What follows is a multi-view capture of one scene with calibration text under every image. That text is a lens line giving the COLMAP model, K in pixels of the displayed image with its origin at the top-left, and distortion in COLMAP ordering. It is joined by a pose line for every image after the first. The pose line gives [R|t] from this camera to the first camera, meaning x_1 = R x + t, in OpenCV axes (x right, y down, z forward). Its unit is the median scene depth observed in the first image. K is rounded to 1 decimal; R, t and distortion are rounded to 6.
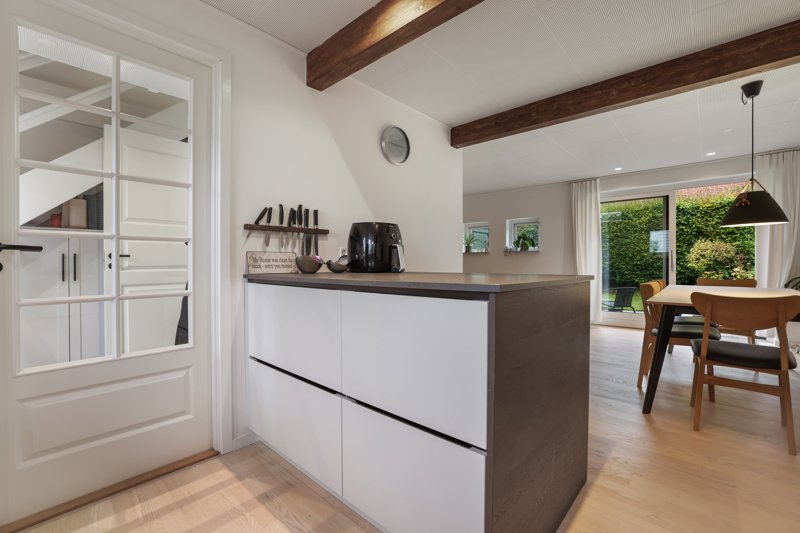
lens RADIAL K [[347.0, 0, 400.0], [0, 347.0, 266.5], [0, 0, 1]] dist [-0.031071, 0.012297]
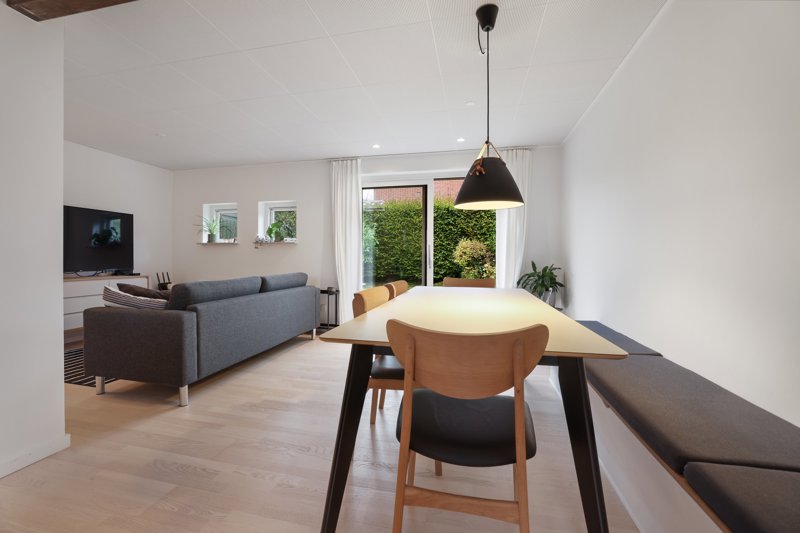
lens RADIAL K [[343.2, 0, 396.3], [0, 343.2, 261.5], [0, 0, 1]] dist [-0.037071, 0.012518]
pose [[0.871850, 0.004495, 0.489752, 0.212022], [-0.004681, 0.999989, -0.000846, -0.002105], [-0.489751, -0.001555, 0.871861, 0.192335]]
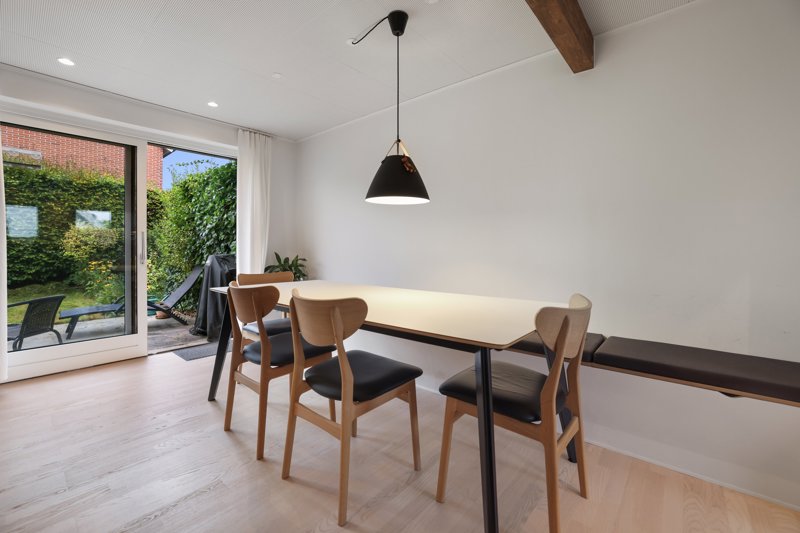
lens RADIAL K [[346.5, 0, 391.0], [0, 346.5, 253.9], [0, 0, 1]] dist [-0.021498, 0.000623]
pose [[-0.007972, -0.008927, 0.999928, 0.108416], [0.010118, 0.999908, 0.009008, -0.005921], [-0.999917, 0.010189, -0.007881, 0.417599]]
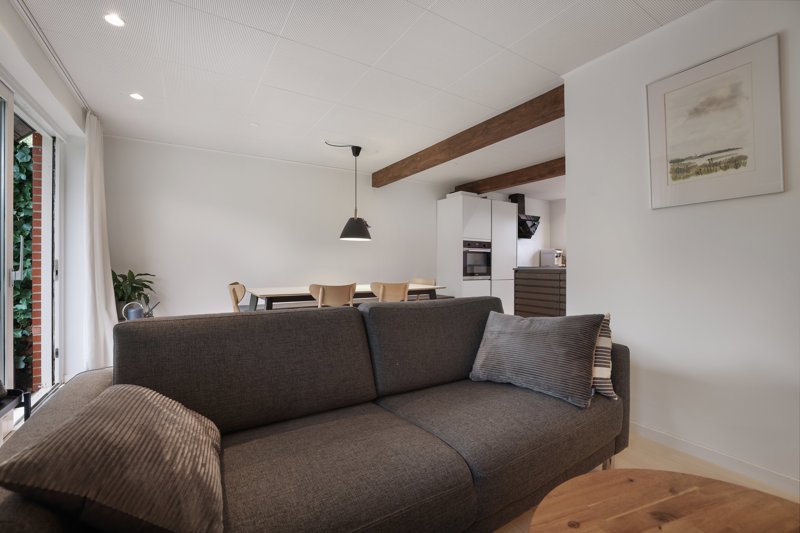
lens RADIAL K [[343.2, 0, 396.3], [0, 343.2, 261.5], [0, 0, 1]] dist [-0.037071, 0.012518]
pose [[-0.959960, 0.007868, 0.280028, 0.177051], [0.009200, 0.999952, 0.003441, -0.012028], [-0.279987, 0.005880, -0.959986, 0.993619]]
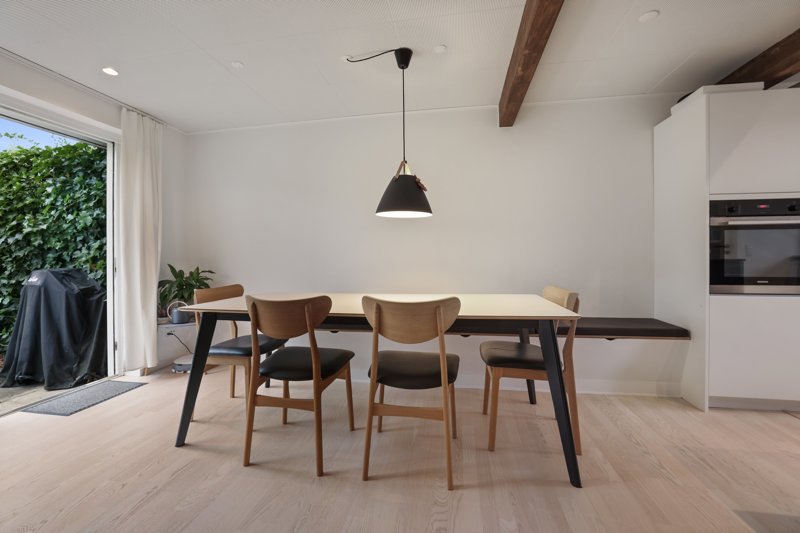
lens RADIAL K [[343.2, 0, 396.3], [0, 343.2, 261.5], [0, 0, 1]] dist [-0.037071, 0.012518]
pose [[-0.525677, 0.002000, 0.850682, 0.128239], [0.022841, 0.999670, 0.011765, -0.007242], [-0.850378, 0.025615, -0.525549, 0.601554]]
